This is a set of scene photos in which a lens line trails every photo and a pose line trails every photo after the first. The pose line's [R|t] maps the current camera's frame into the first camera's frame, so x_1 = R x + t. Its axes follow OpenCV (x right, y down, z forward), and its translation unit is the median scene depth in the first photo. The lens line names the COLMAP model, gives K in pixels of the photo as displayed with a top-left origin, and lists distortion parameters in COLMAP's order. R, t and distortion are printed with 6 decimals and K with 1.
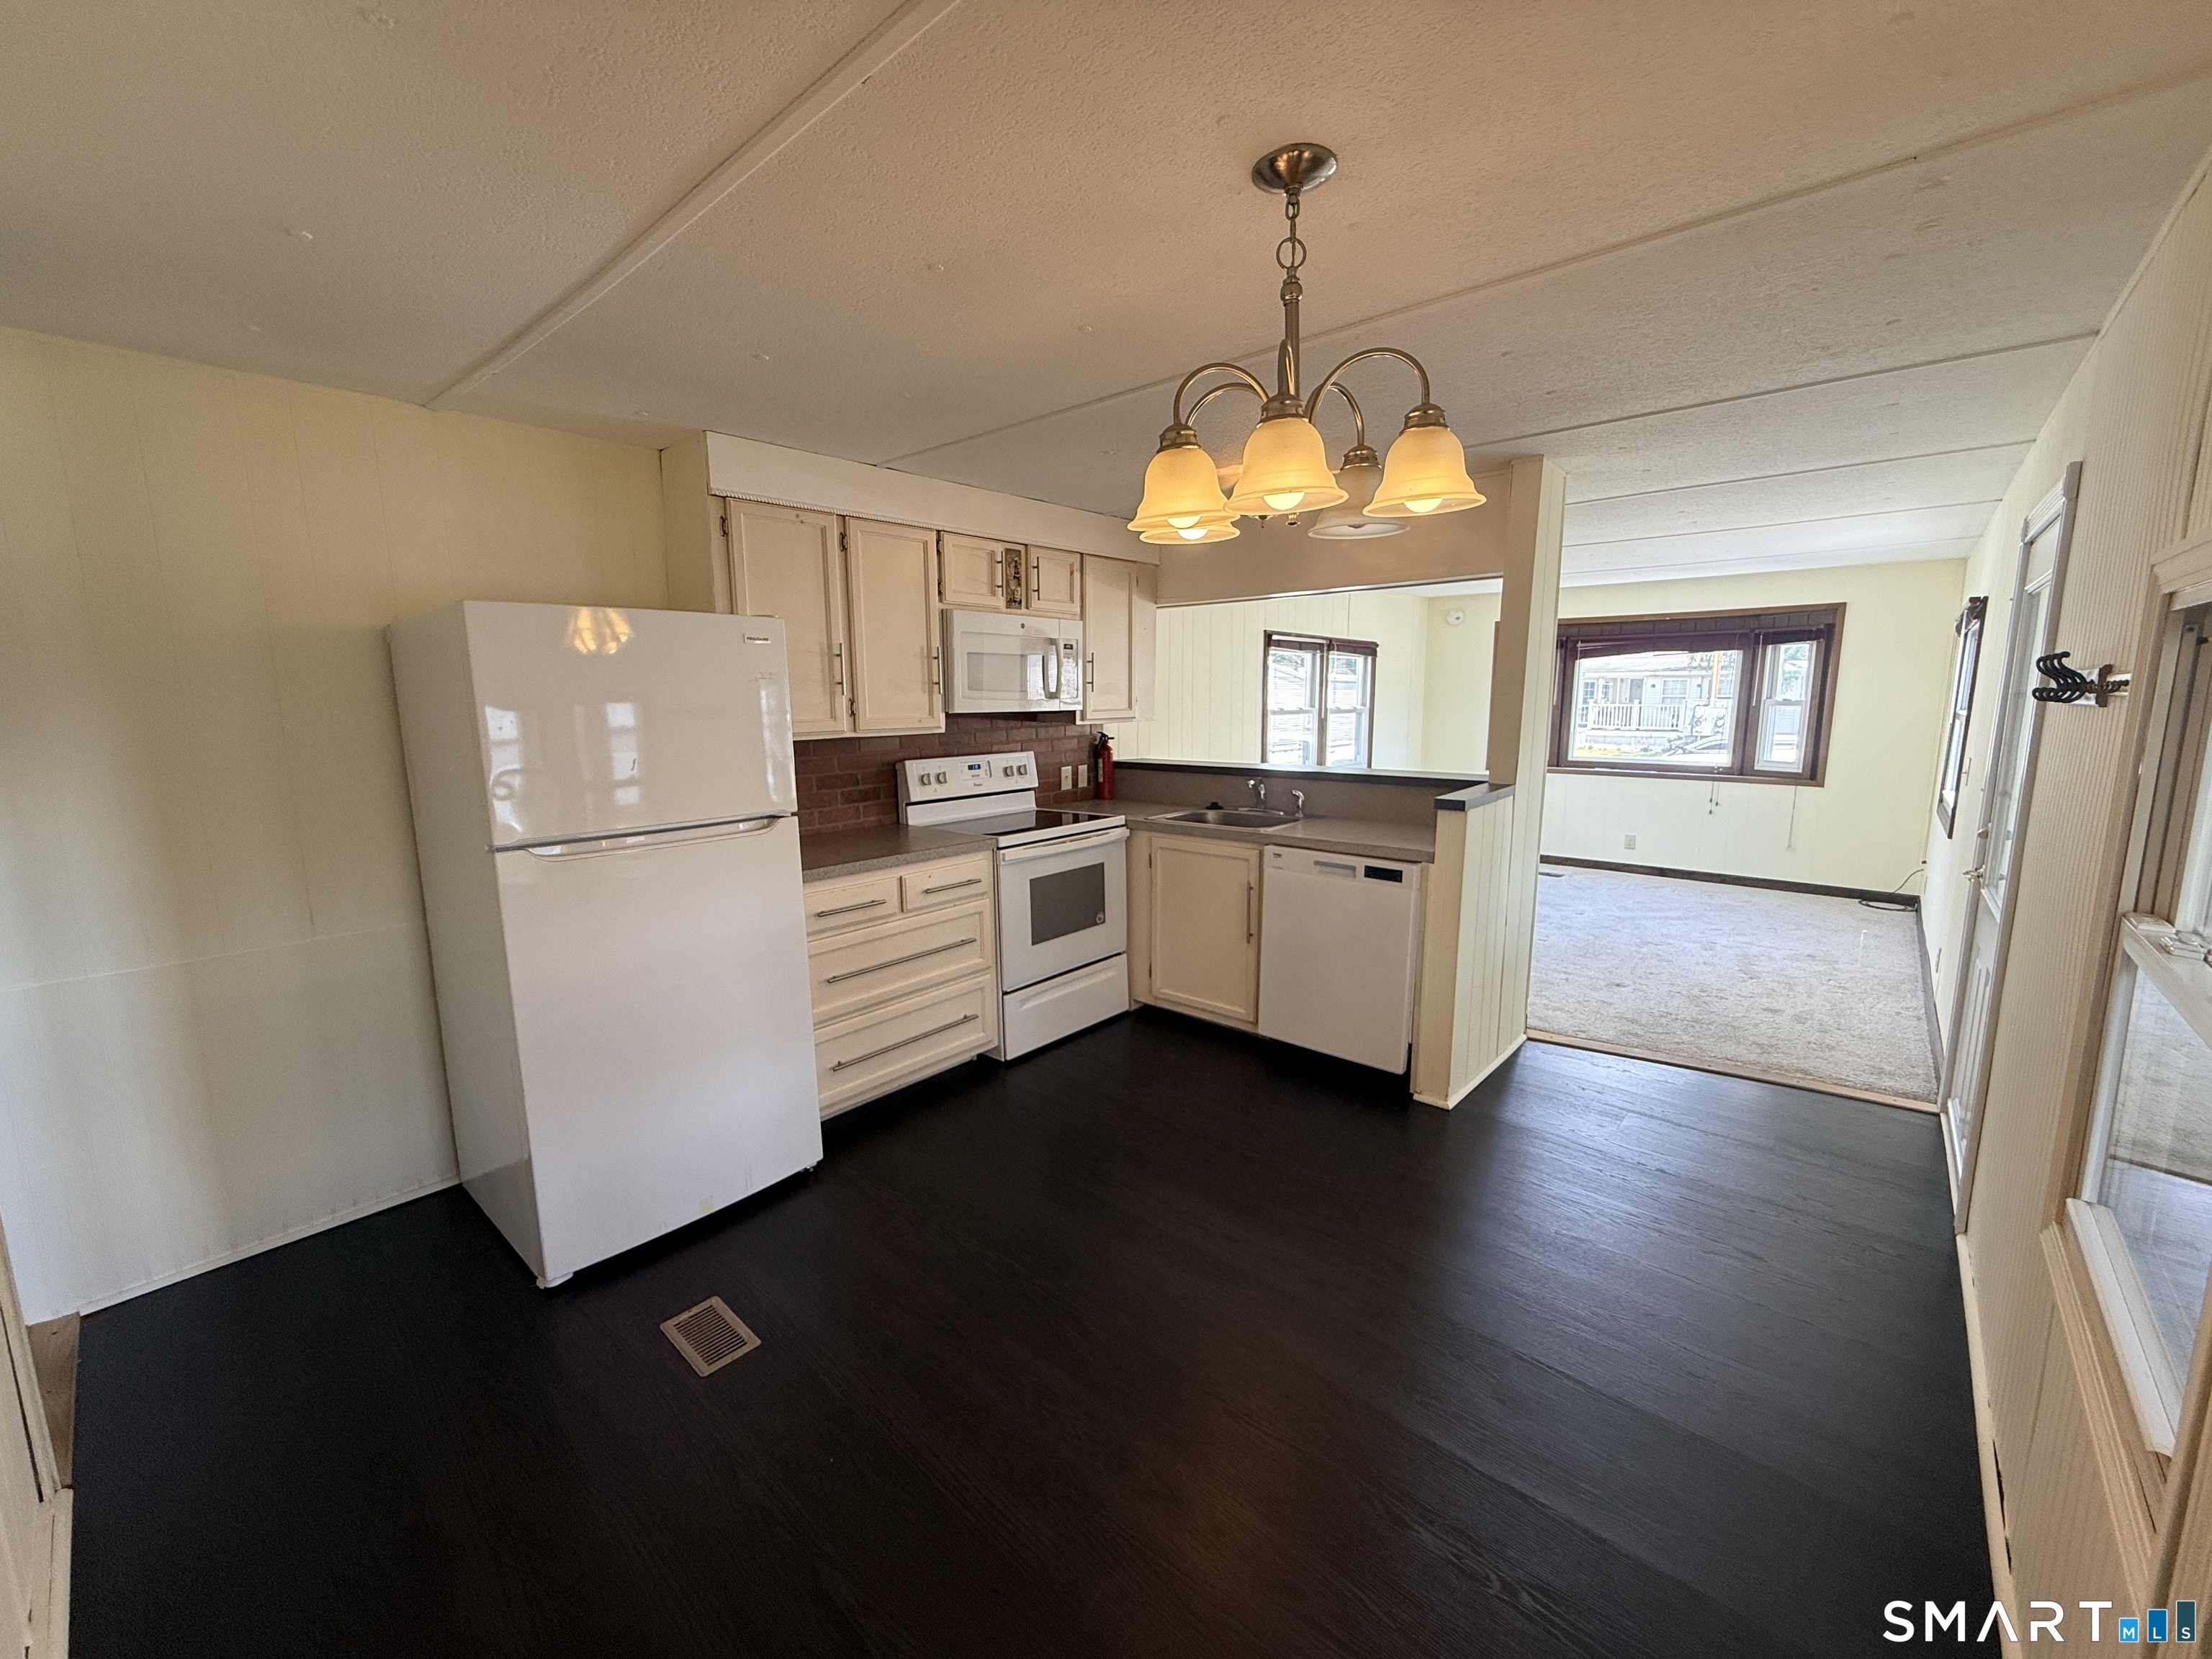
lens RADIAL K [[880.8, 0, 1103.7], [0, 880.8, 829.9], [0, 0, 1]] dist [0.000229, 0.000280]
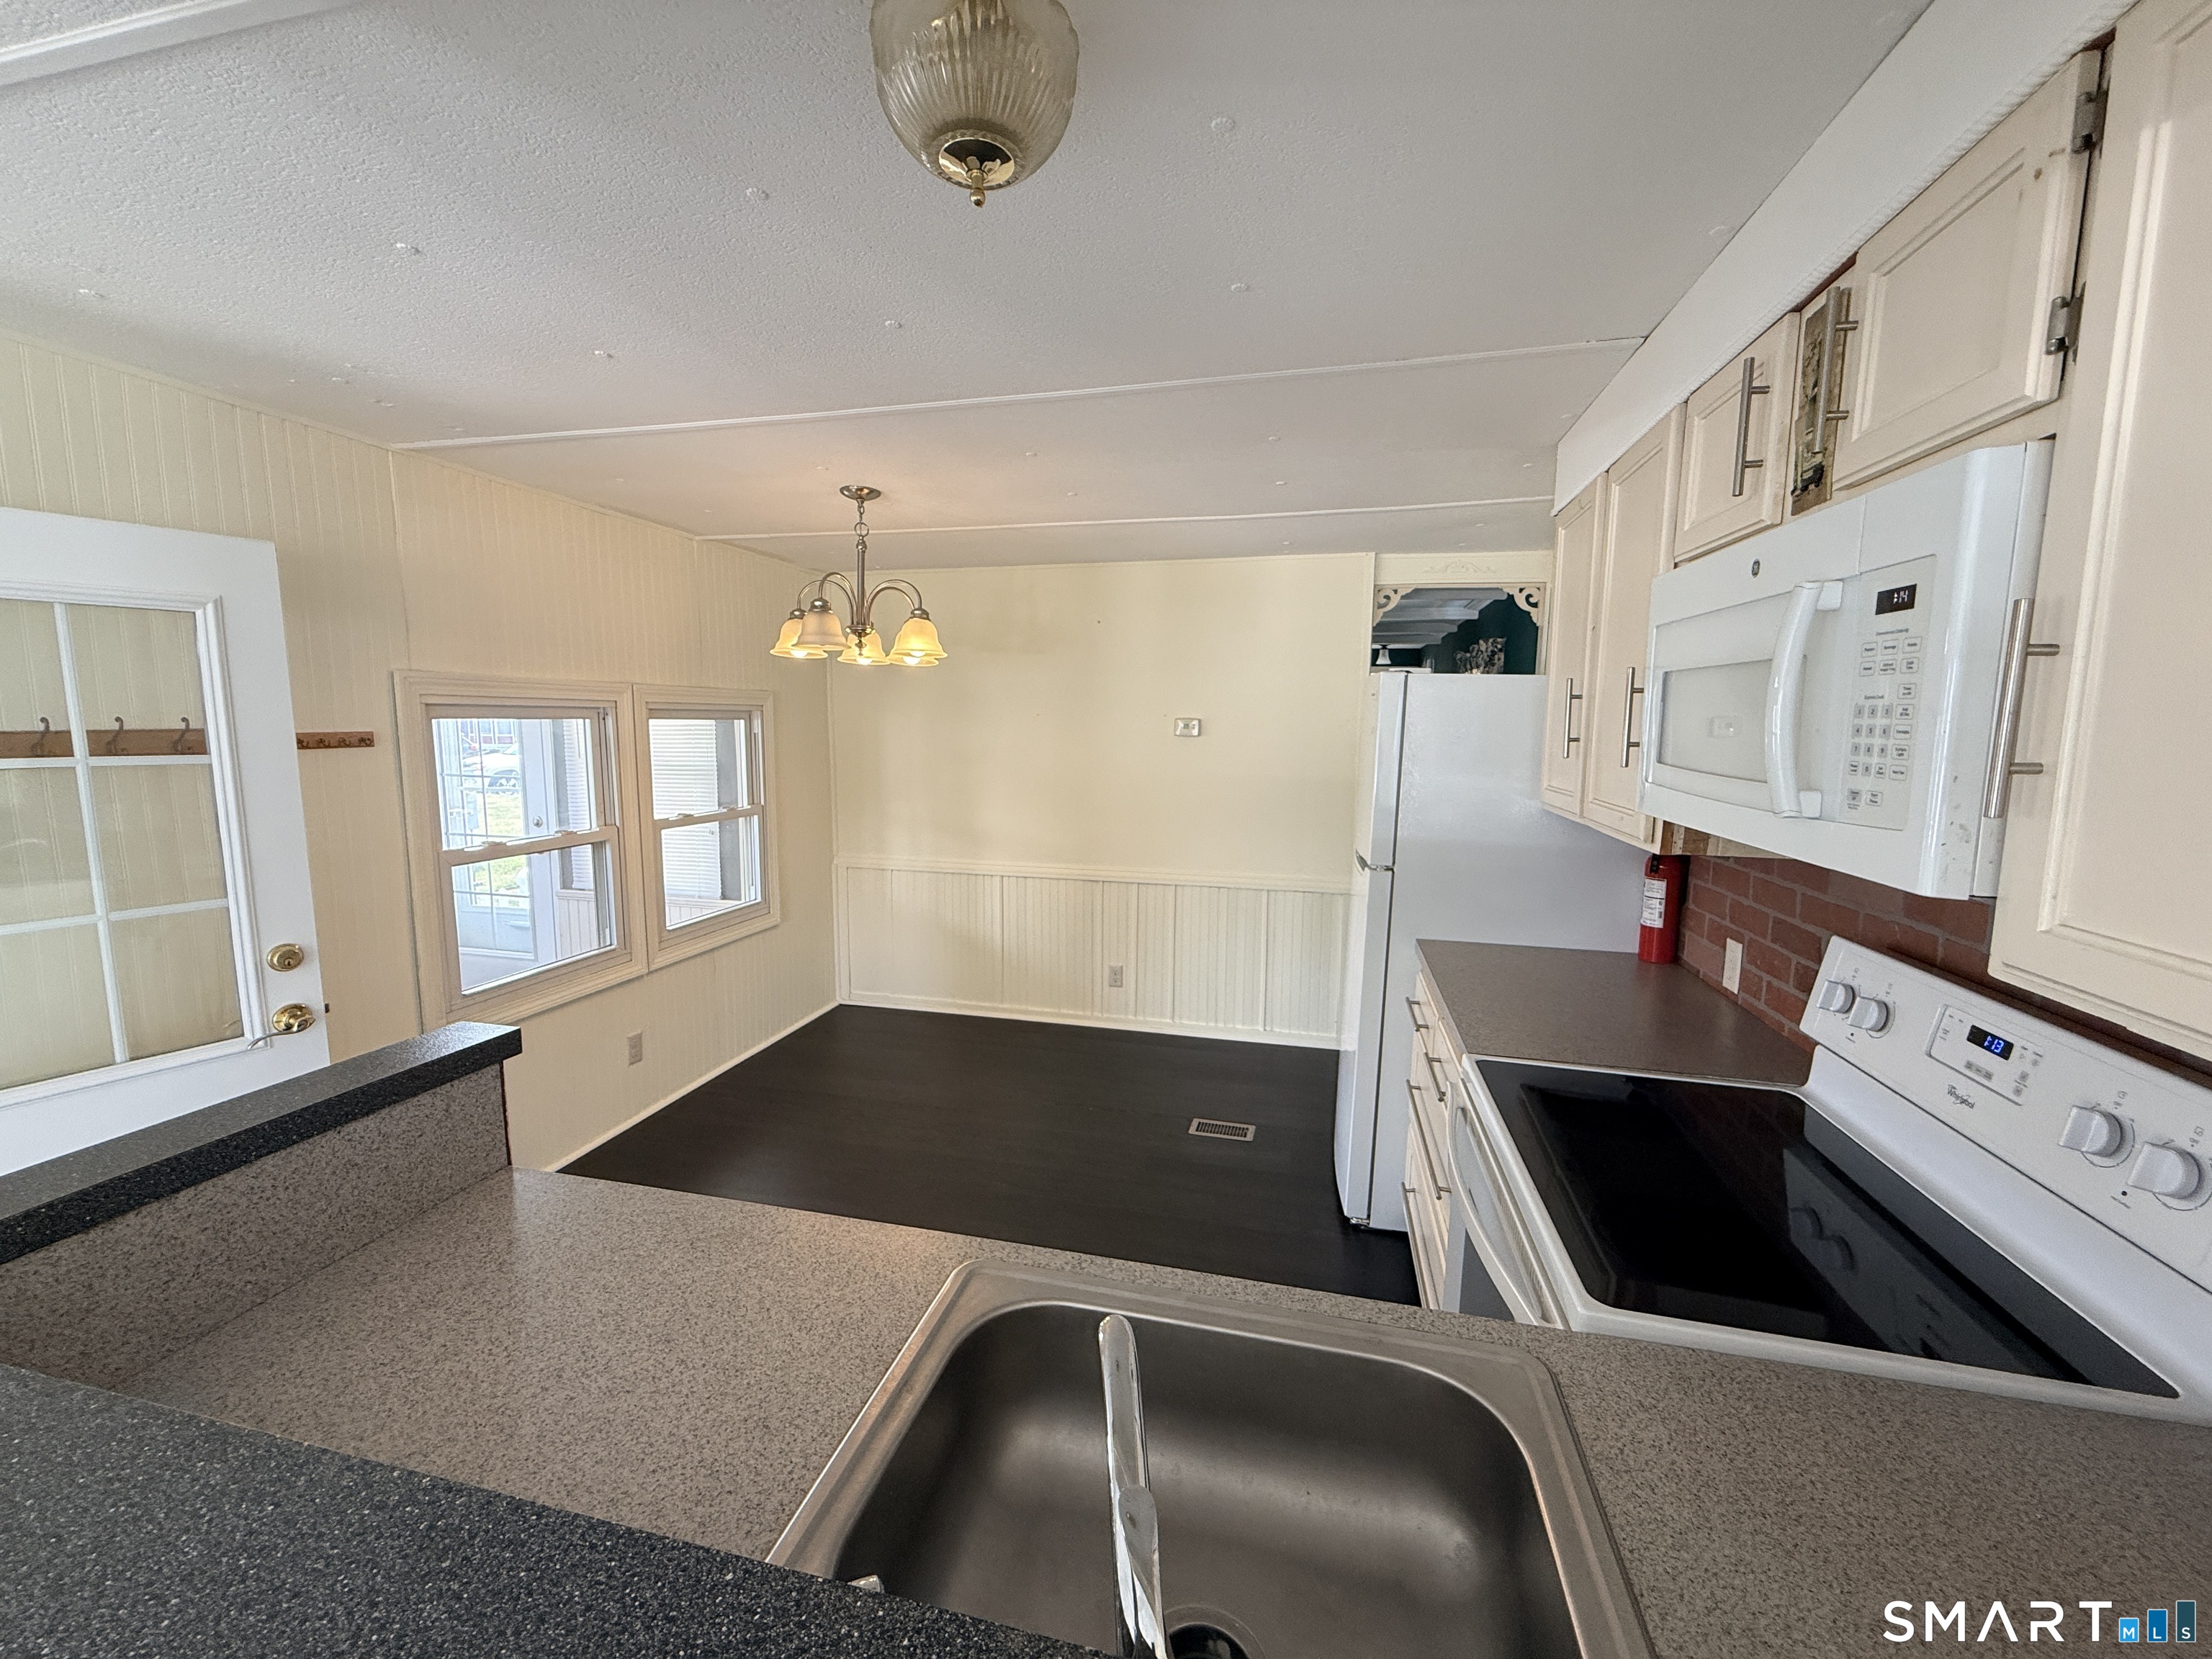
lens RADIAL K [[880.8, 0, 1100.1], [0, 880.8, 827.0], [0, 0, 1]] dist [0.000229, 0.000280]
pose [[-0.888652, 0.055202, -0.455248, 0.210130], [-0.074376, 0.962236, 0.261860, -0.169648], [0.452511, 0.266562, -0.850987, 0.962953]]
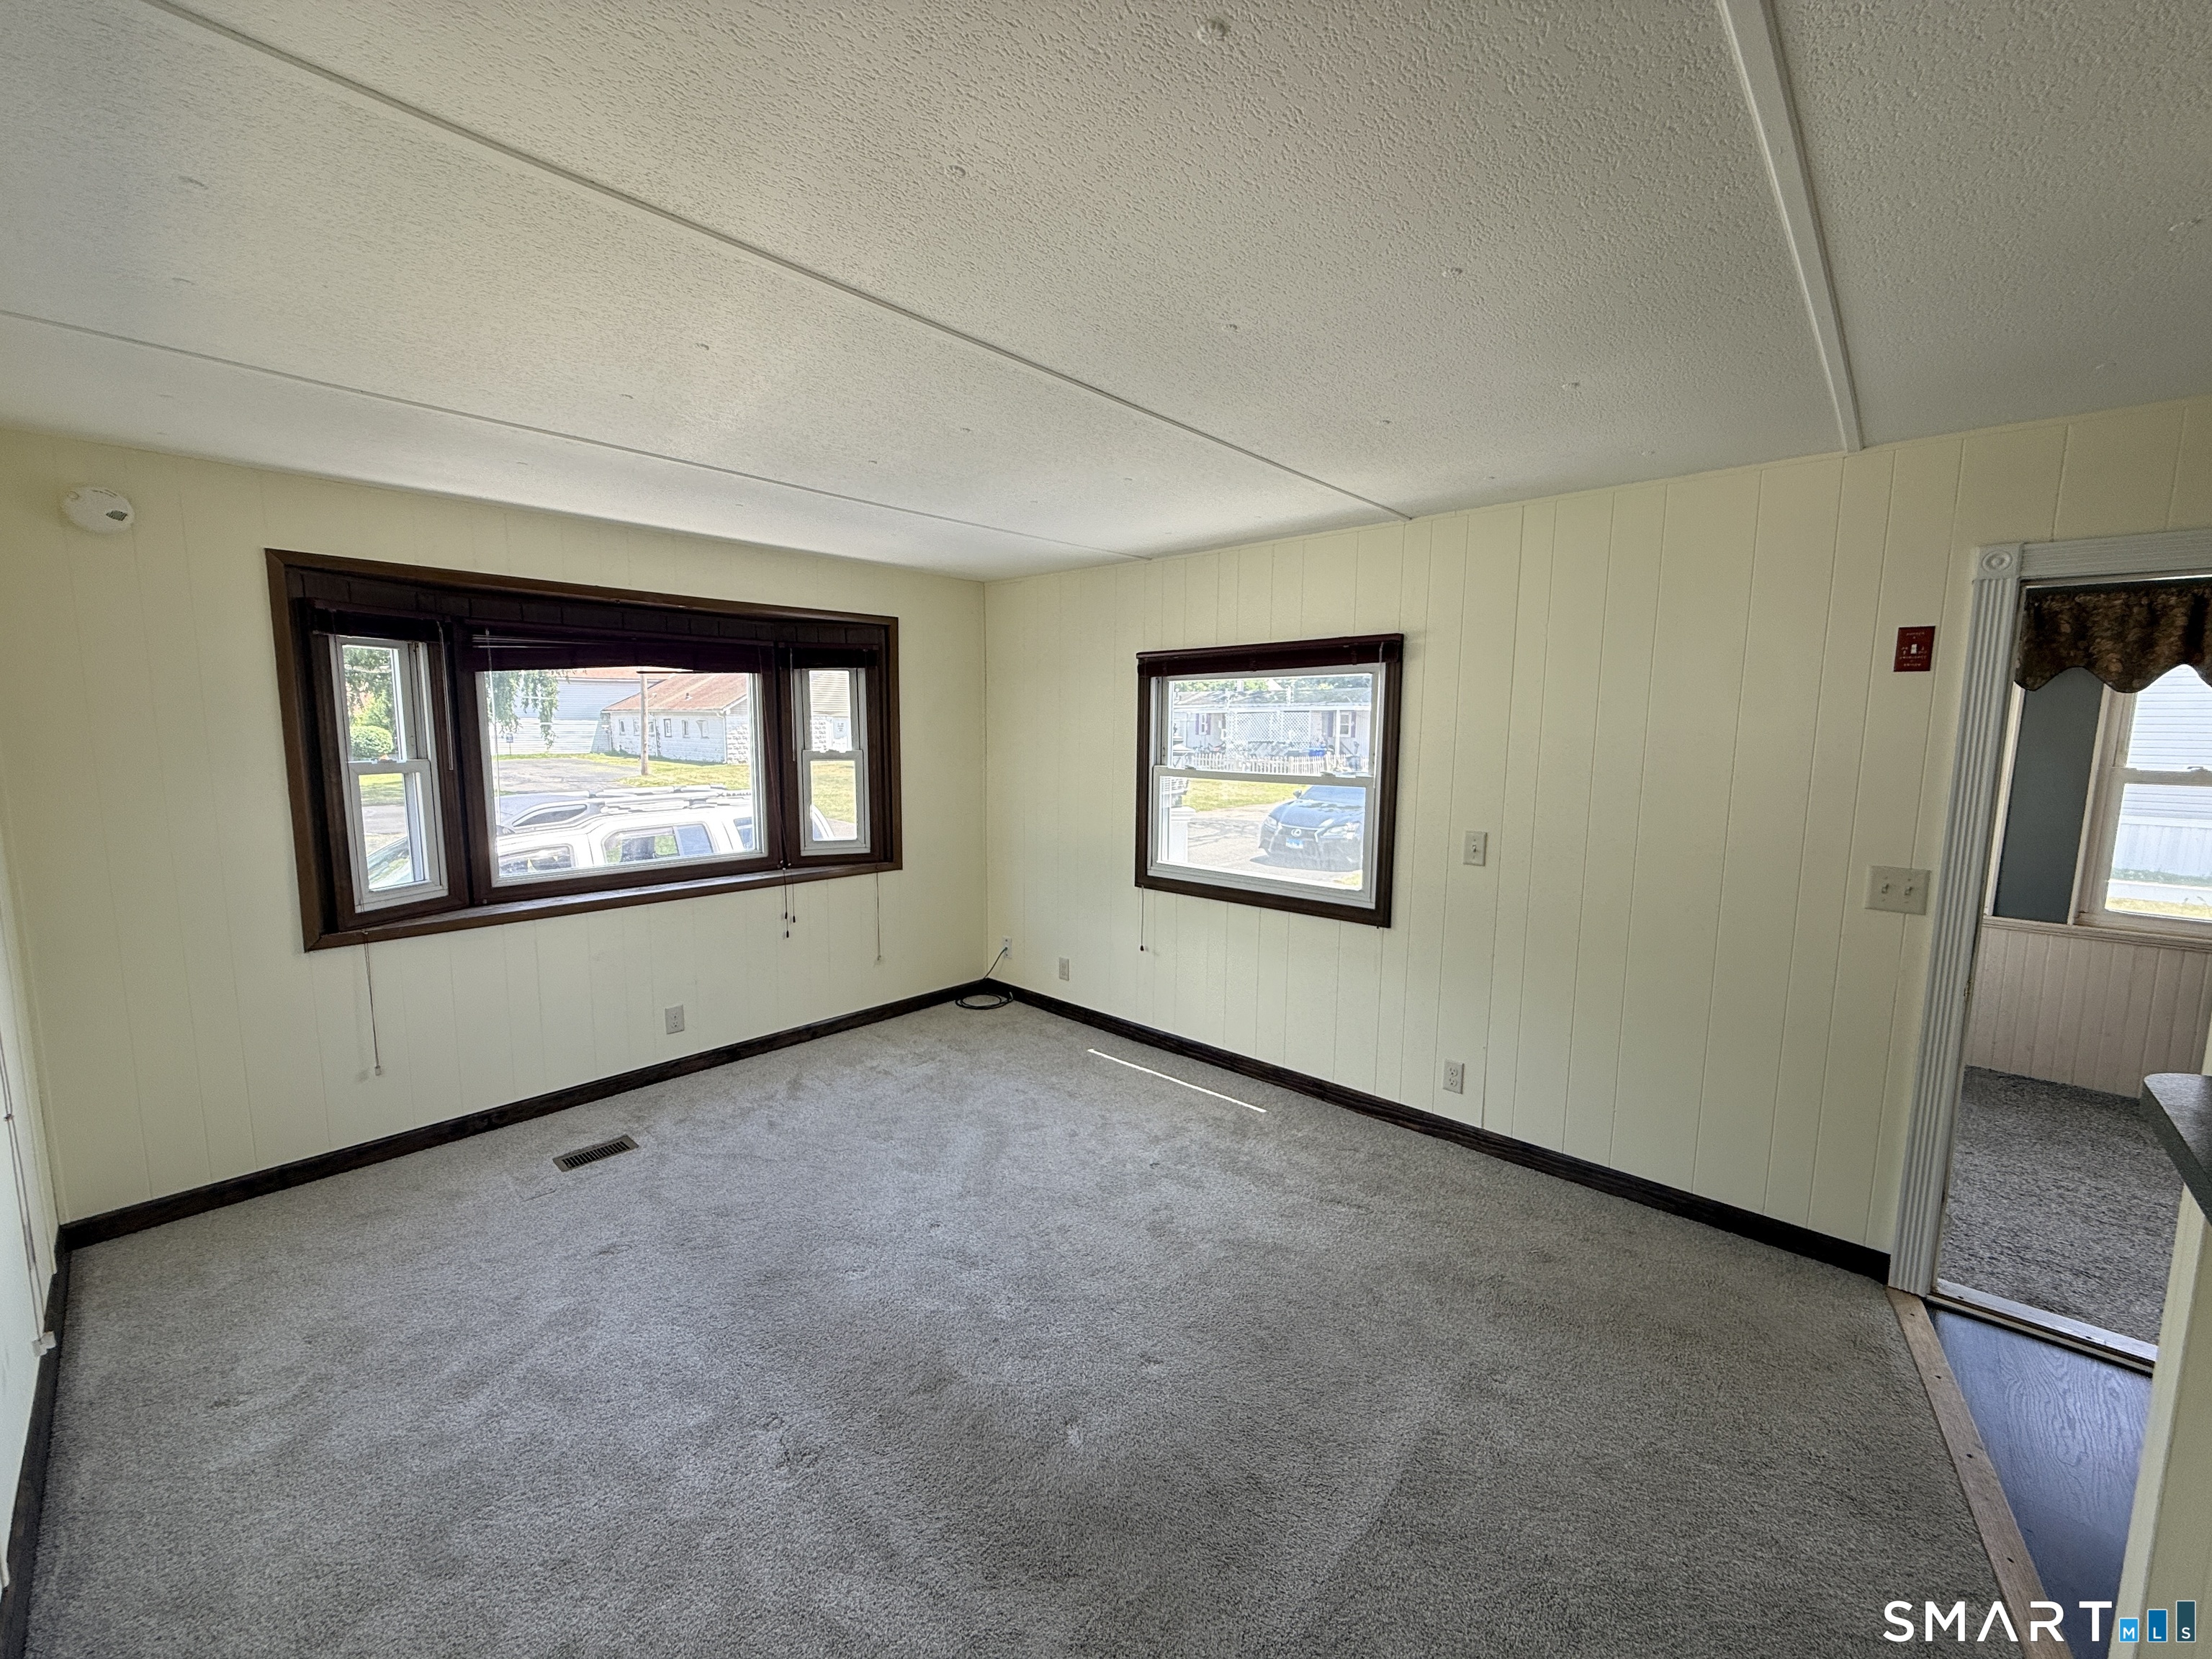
lens RADIAL K [[880.8, 0, 1099.1], [0, 880.8, 822.6], [0, 0, 1]] dist [0.000229, 0.000280]
pose [[0.025074, -0.107808, 0.993856, 0.135878], [0.146637, 0.983811, 0.103019, -0.188180], [-0.988873, 0.143153, 0.040477, 1.098004]]
